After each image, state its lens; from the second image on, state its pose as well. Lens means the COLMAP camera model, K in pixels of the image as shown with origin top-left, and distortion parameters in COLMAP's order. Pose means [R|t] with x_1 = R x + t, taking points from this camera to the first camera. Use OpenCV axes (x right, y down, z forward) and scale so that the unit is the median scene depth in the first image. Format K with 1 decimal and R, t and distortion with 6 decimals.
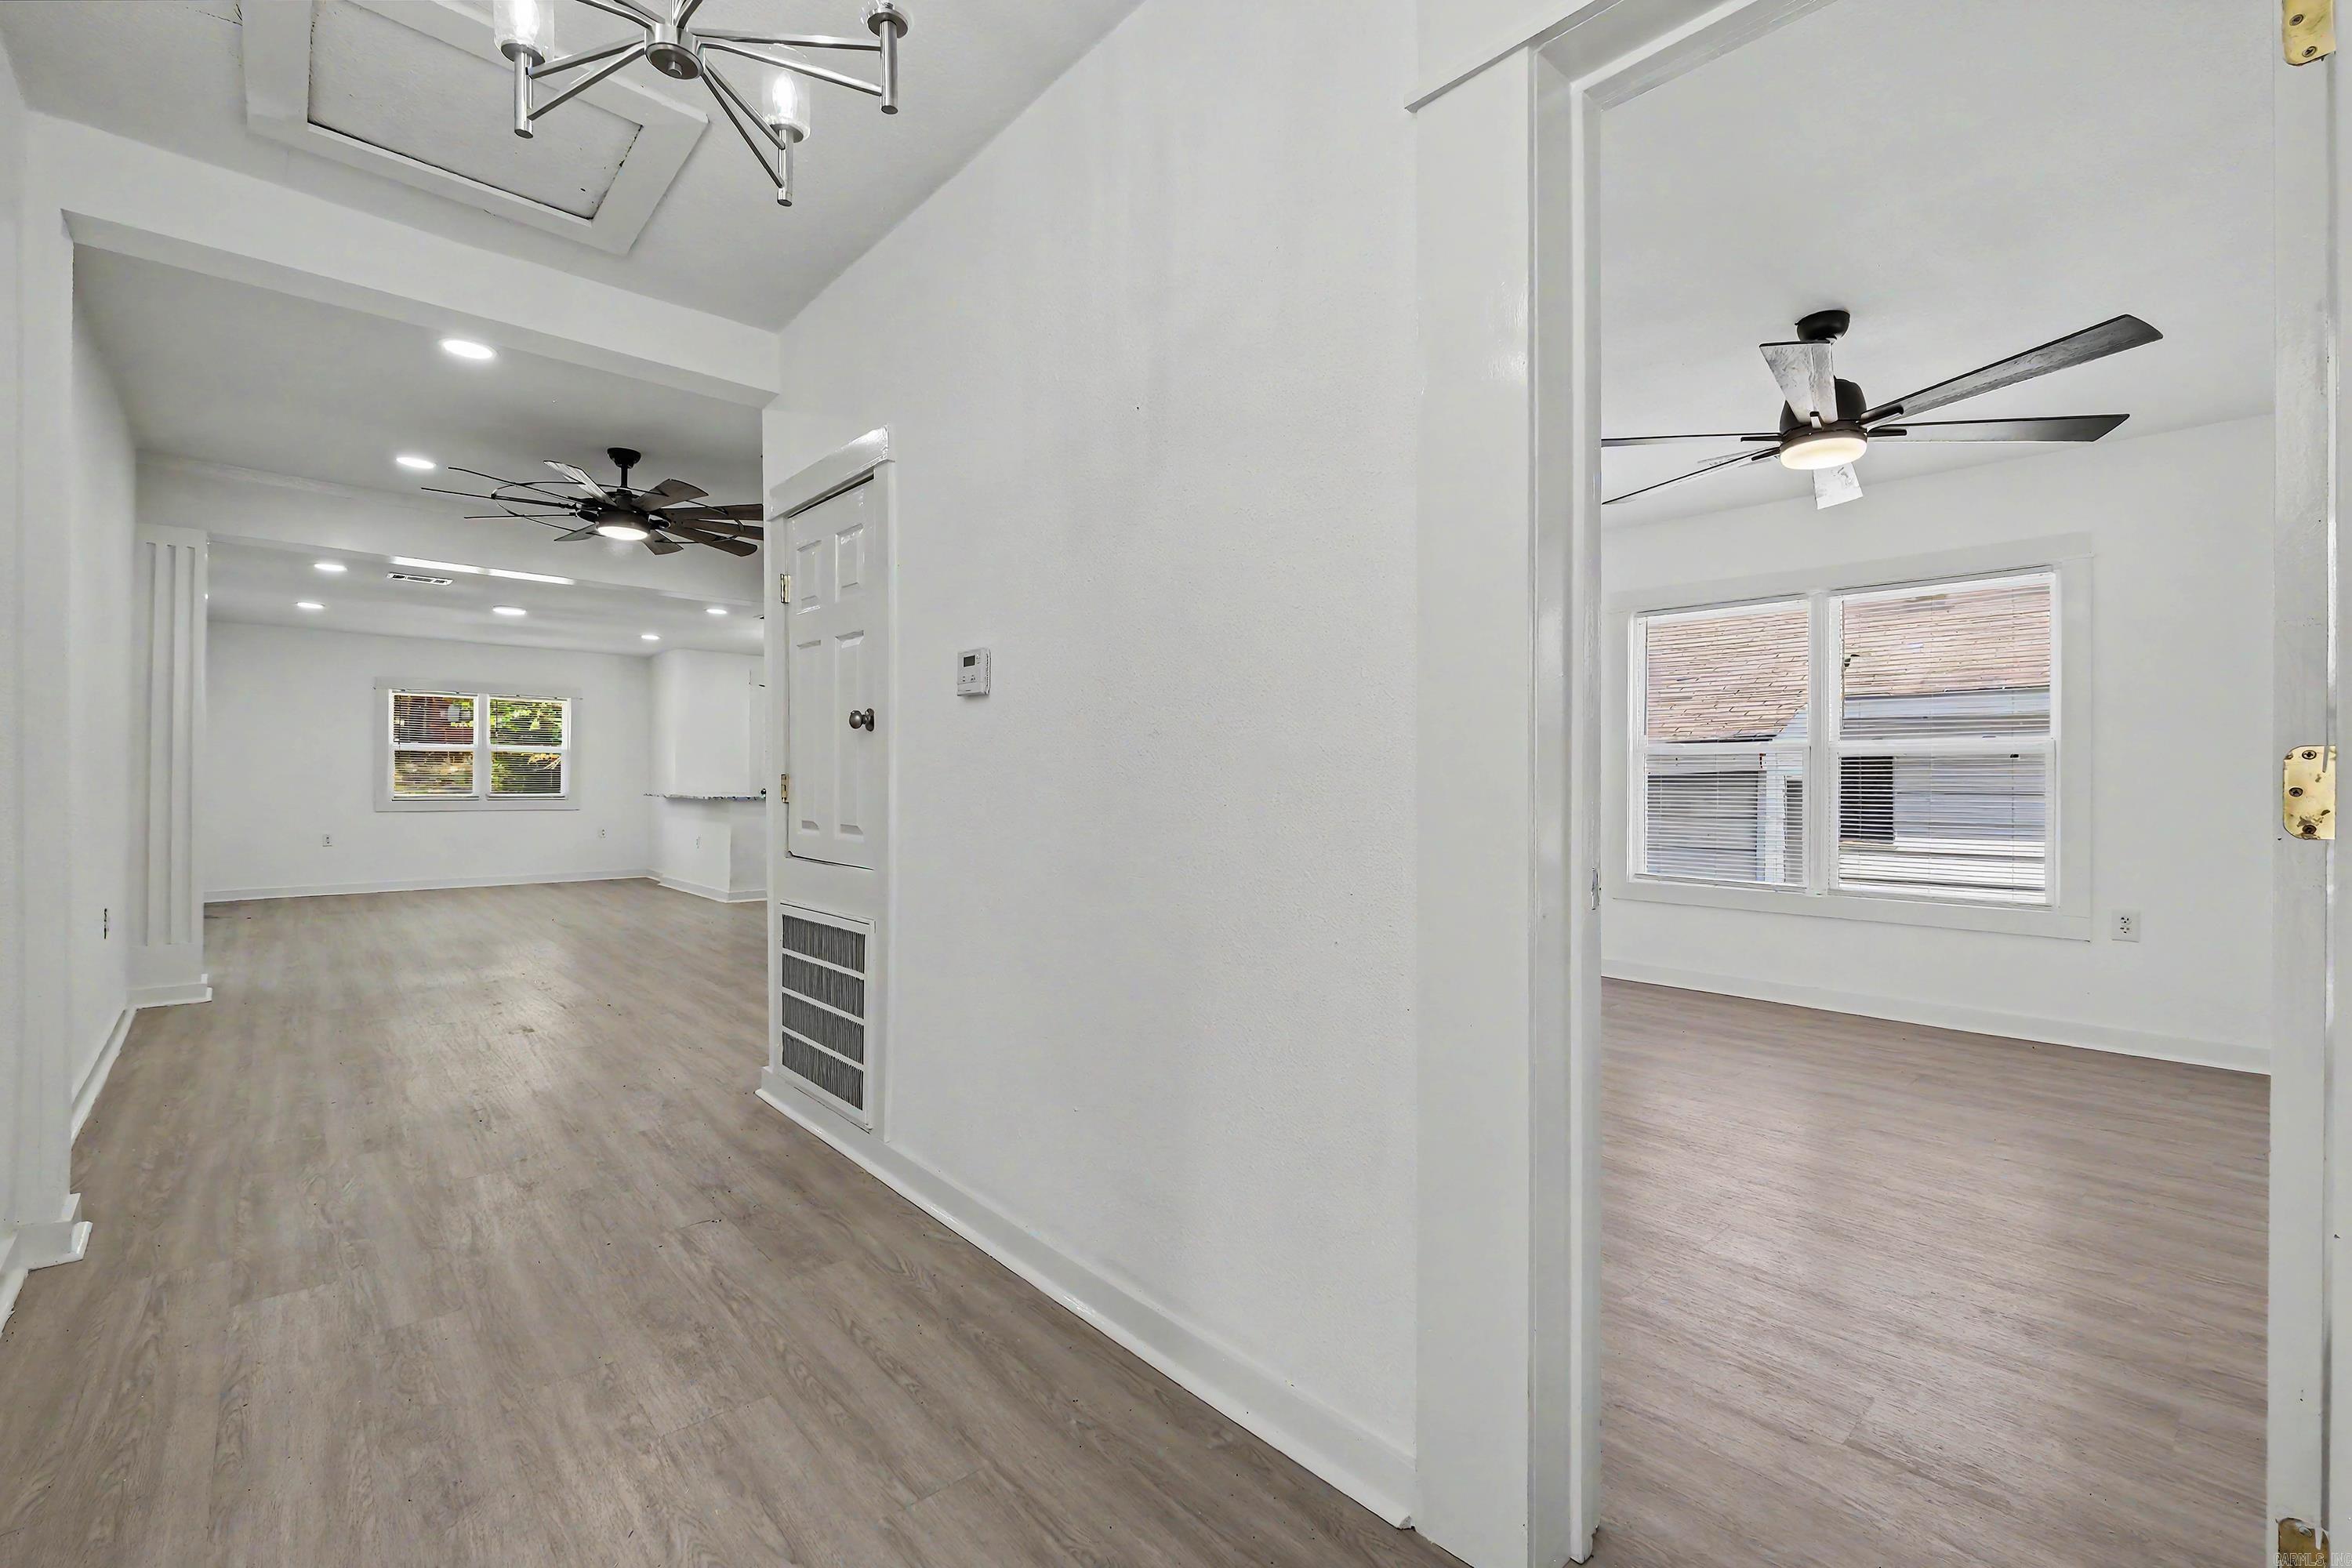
lens RADIAL K [[1026.5, 0, 1186.7], [0, 1026.5, 784.0], [0, 0, 1]] dist [-0.006229, 0.000474]
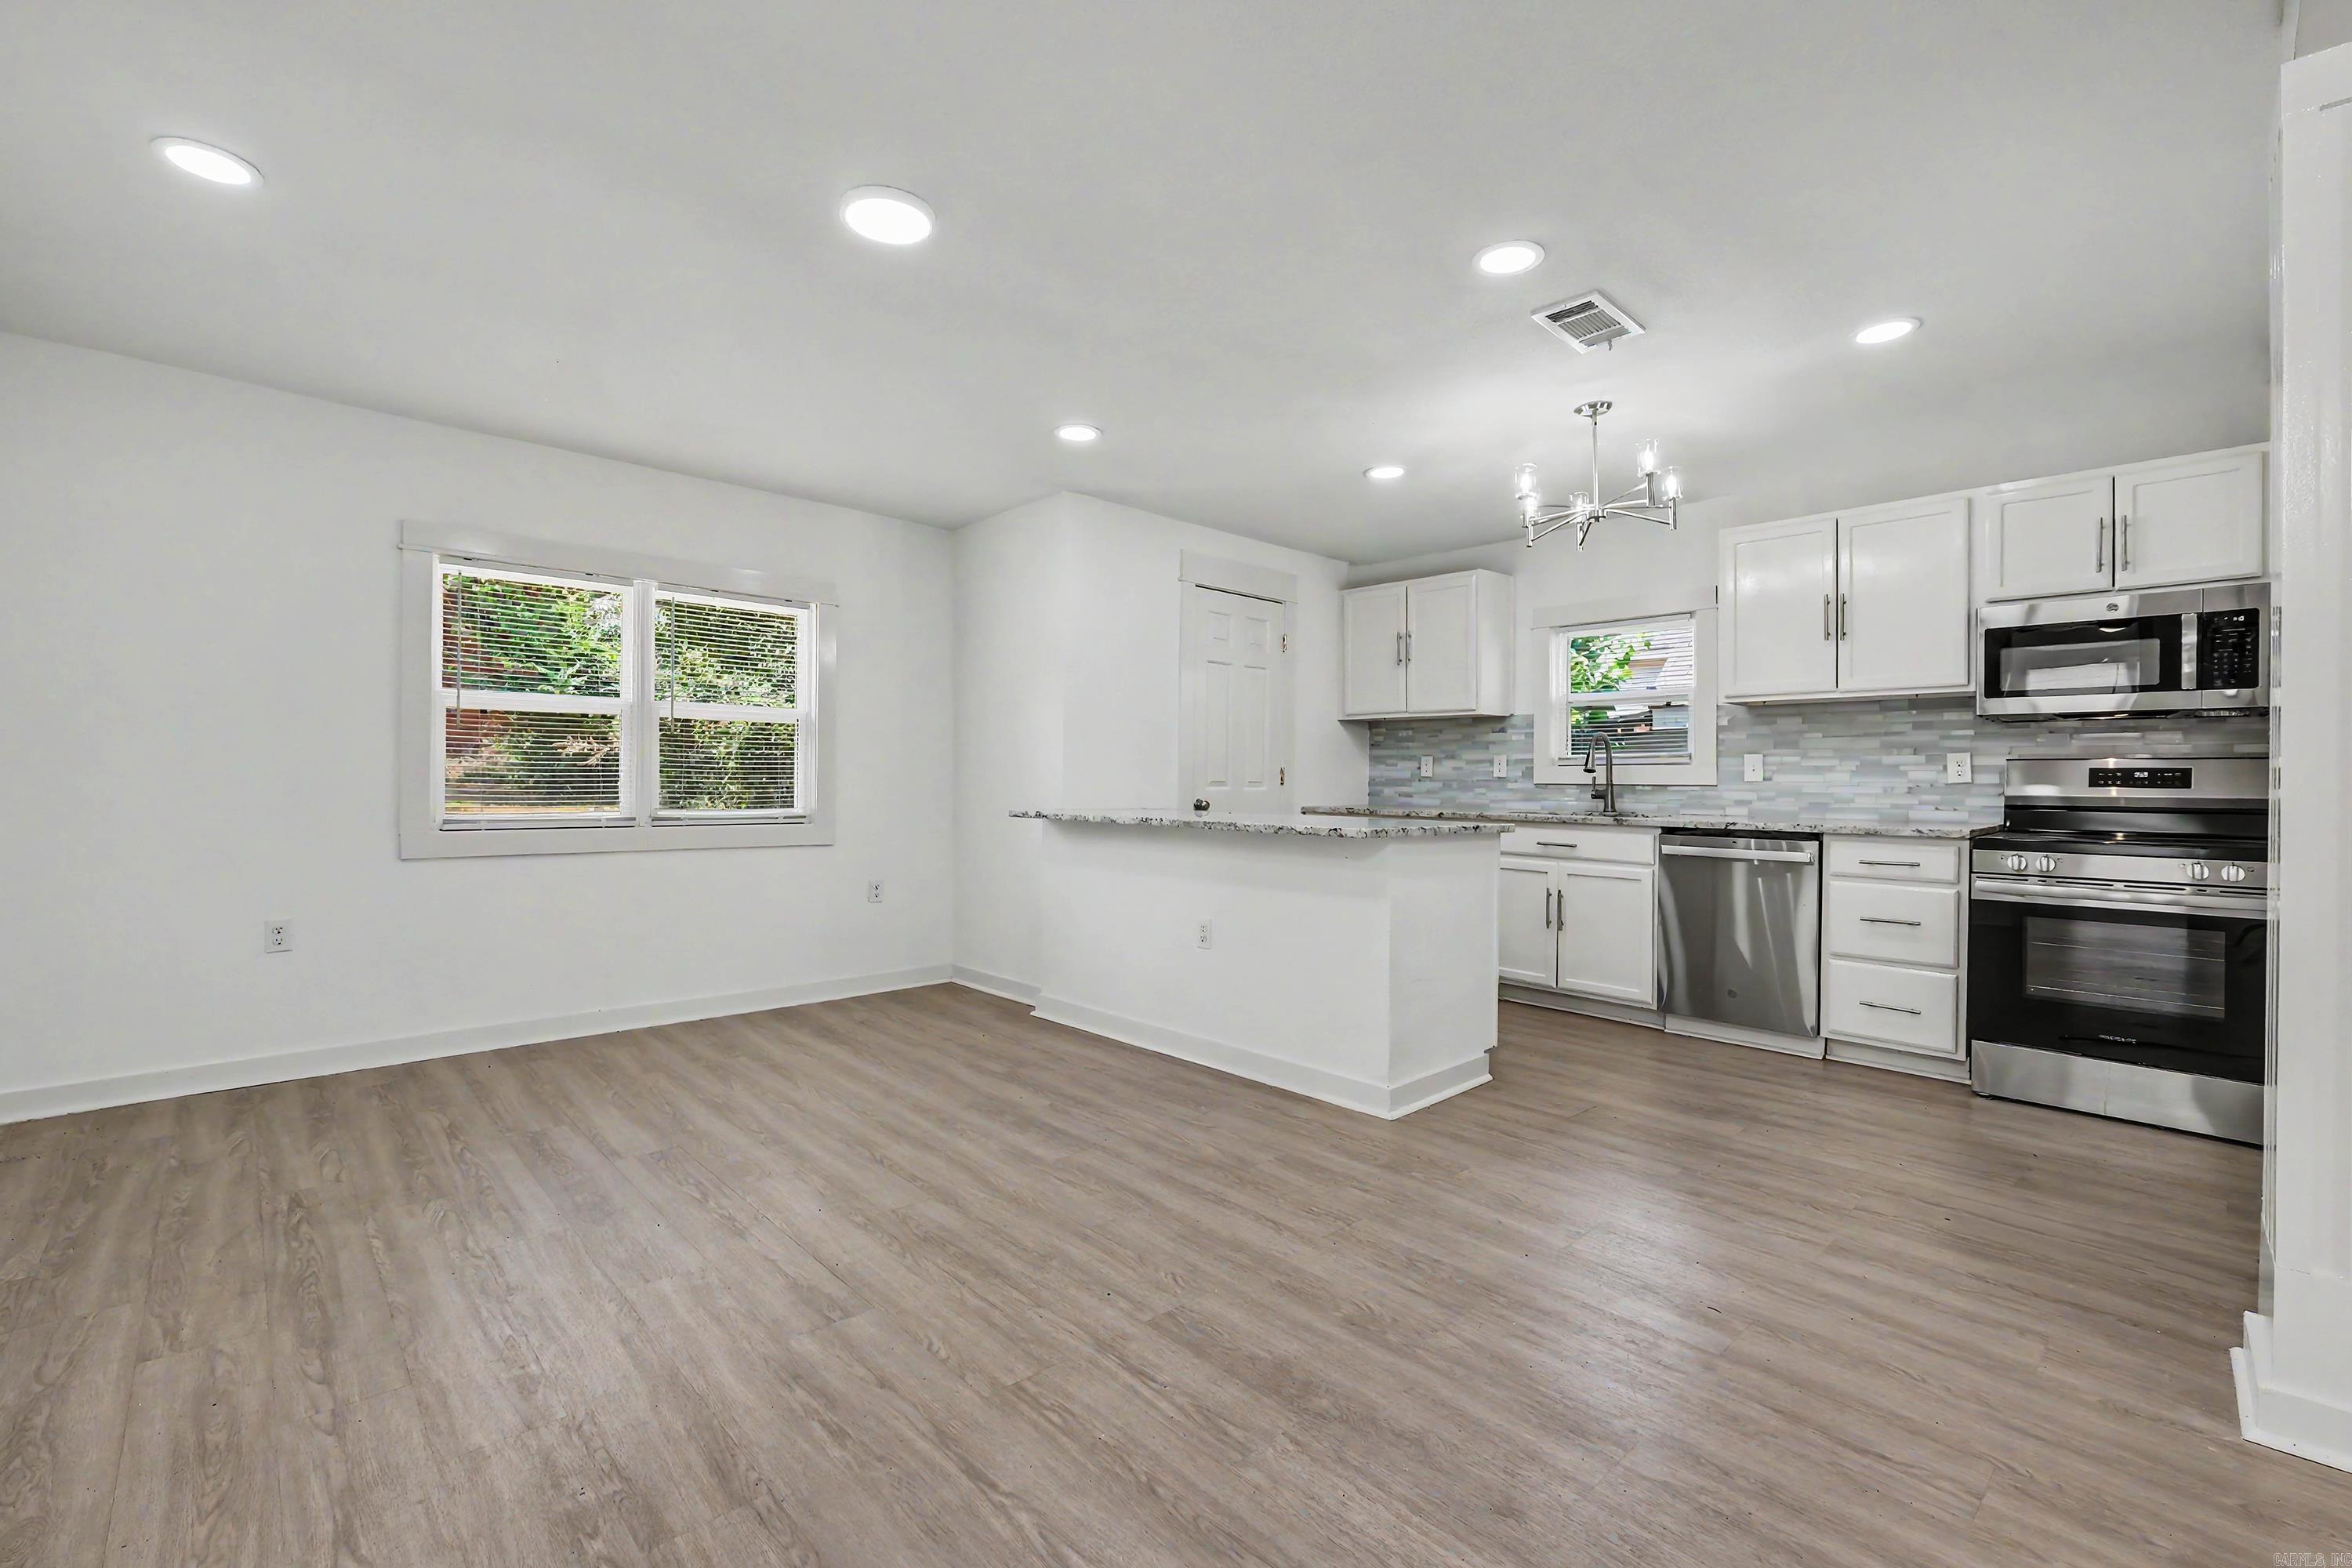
lens RADIAL K [[1026.5, 0, 1167.9], [0, 1026.5, 775.2], [0, 0, 1]] dist [-0.006229, 0.000474]
pose [[0.999931, -0.000391, 0.011705, -0.488667], [0.000463, 0.999981, -0.006132, -0.003910], [-0.011702, 0.006137, 0.999913, 0.585887]]
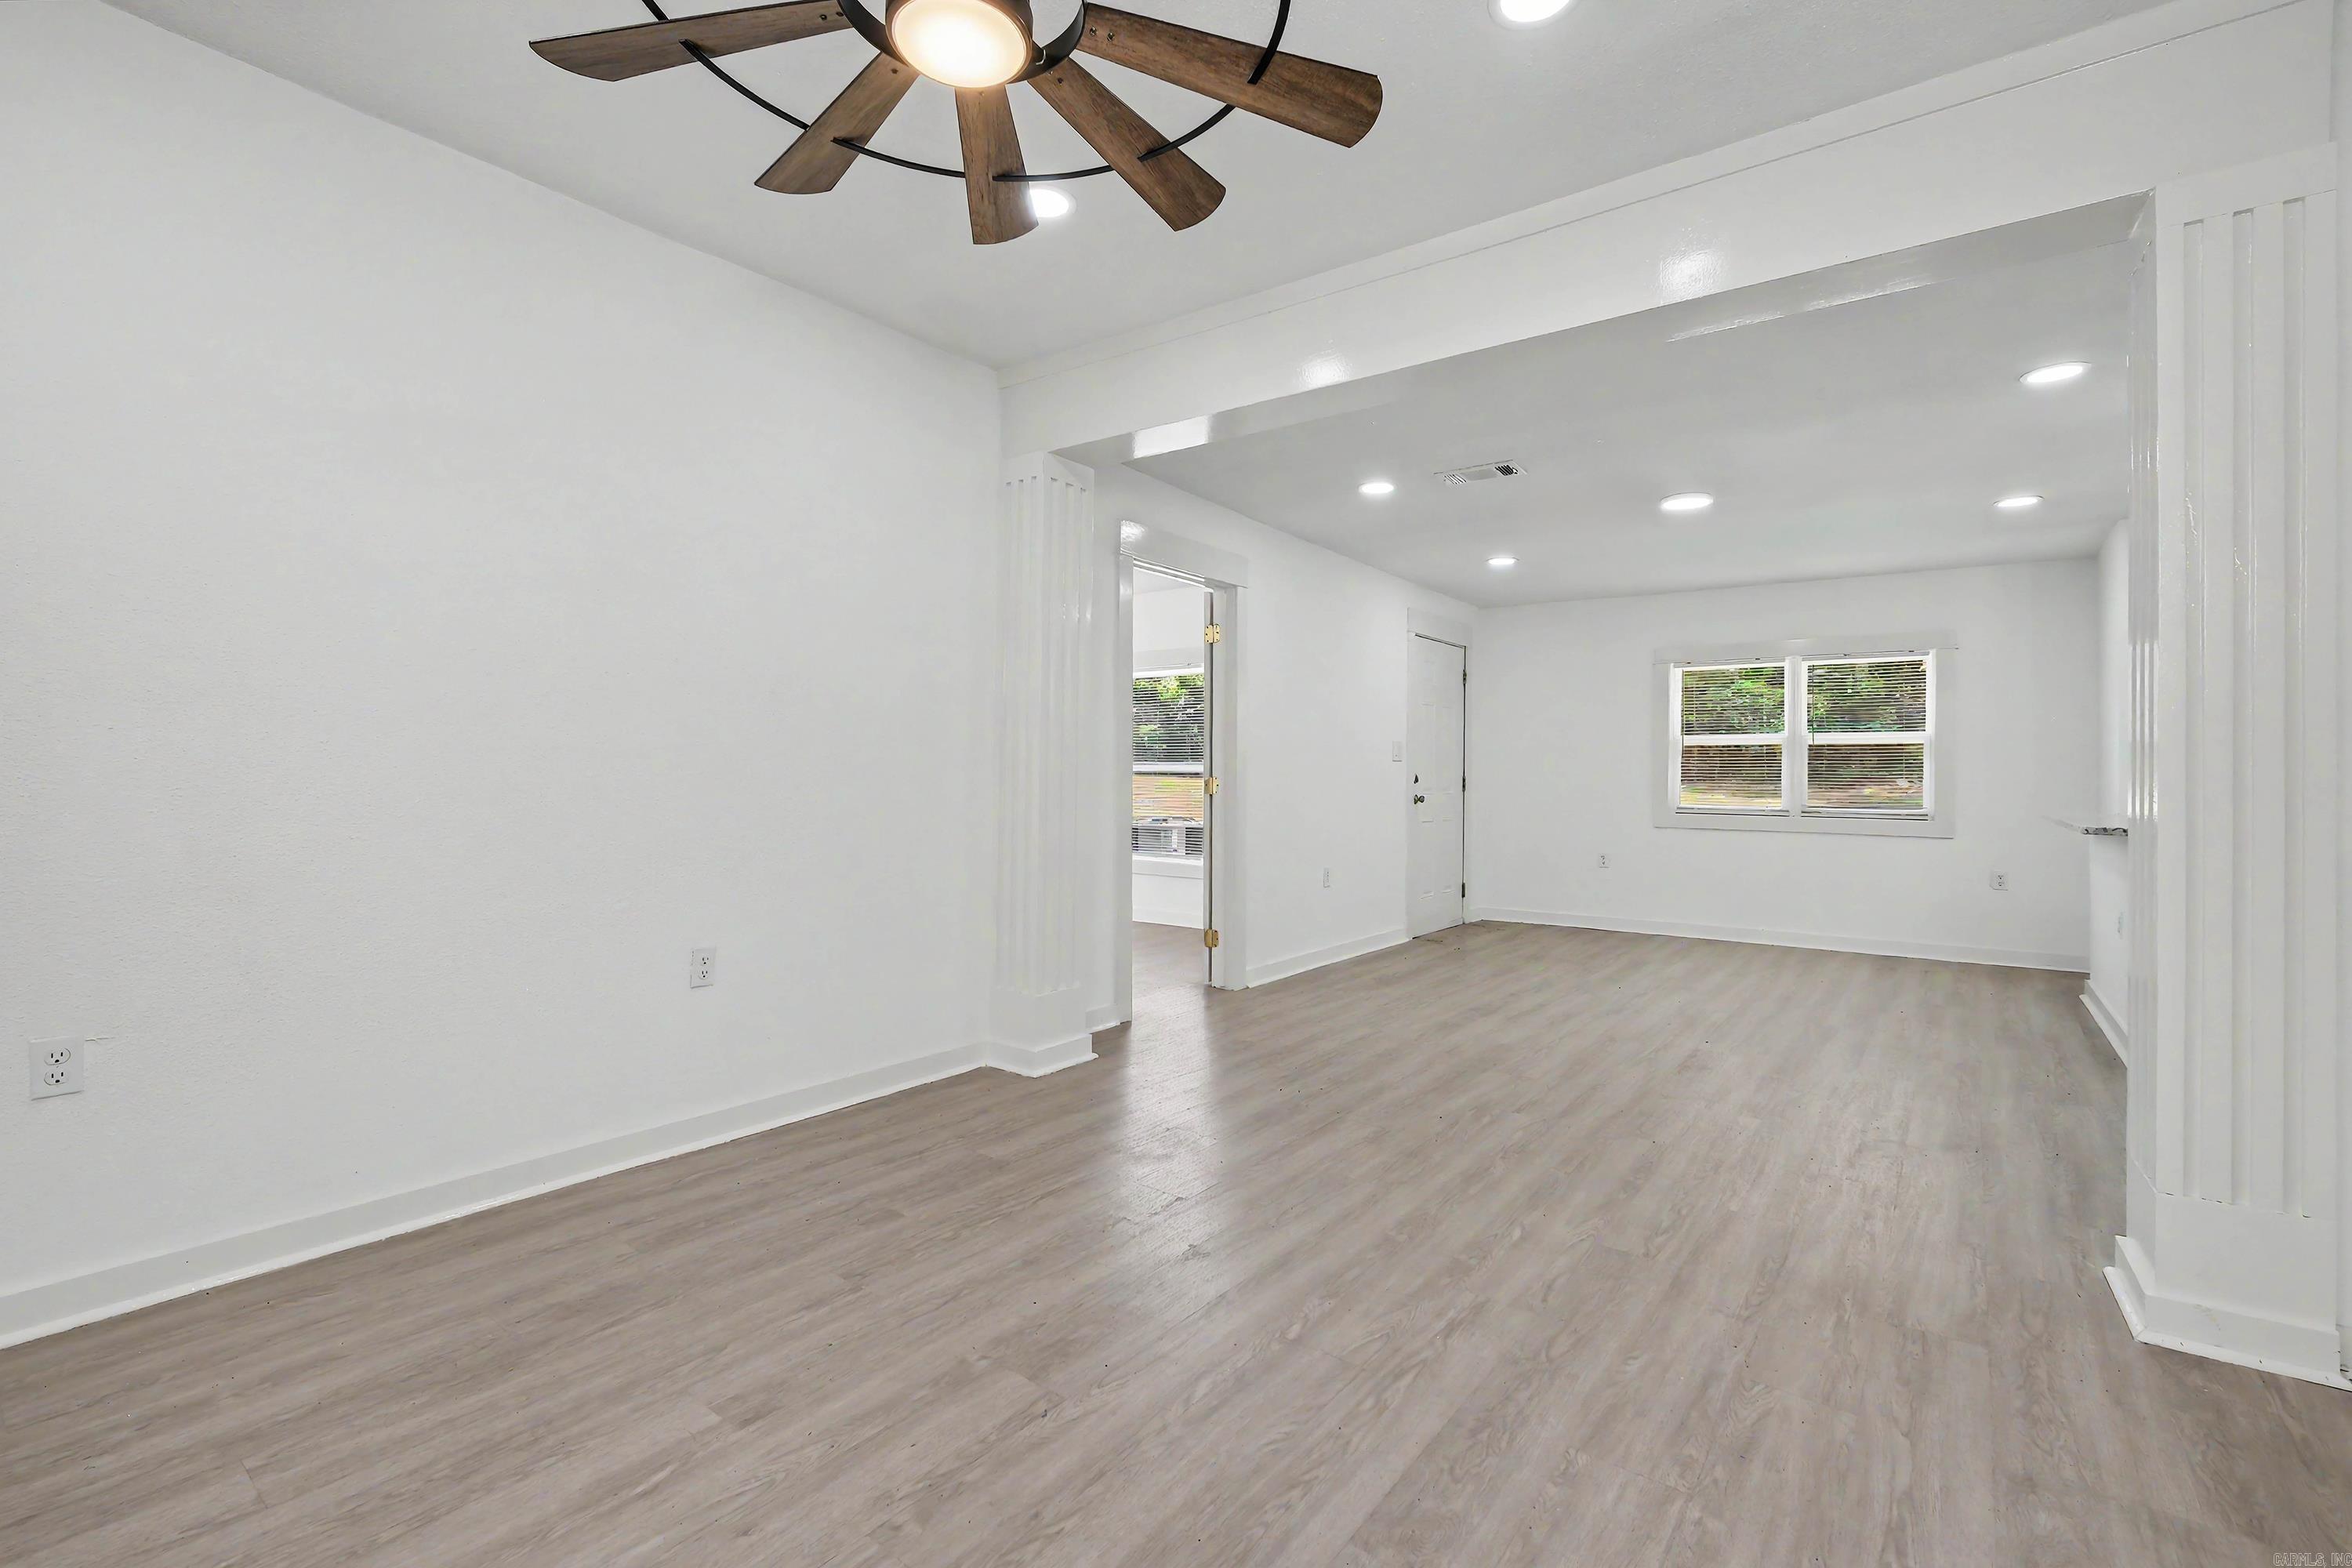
lens RADIAL K [[1026.5, 0, 1181.3], [0, 1026.5, 776.2], [0, 0, 1]] dist [-0.006229, 0.000474]
pose [[0.178065, -0.006068, -0.984000, -0.104283], [-0.009492, 0.999924, -0.007884, -0.001321], [0.983973, 0.010744, 0.177994, 0.507231]]
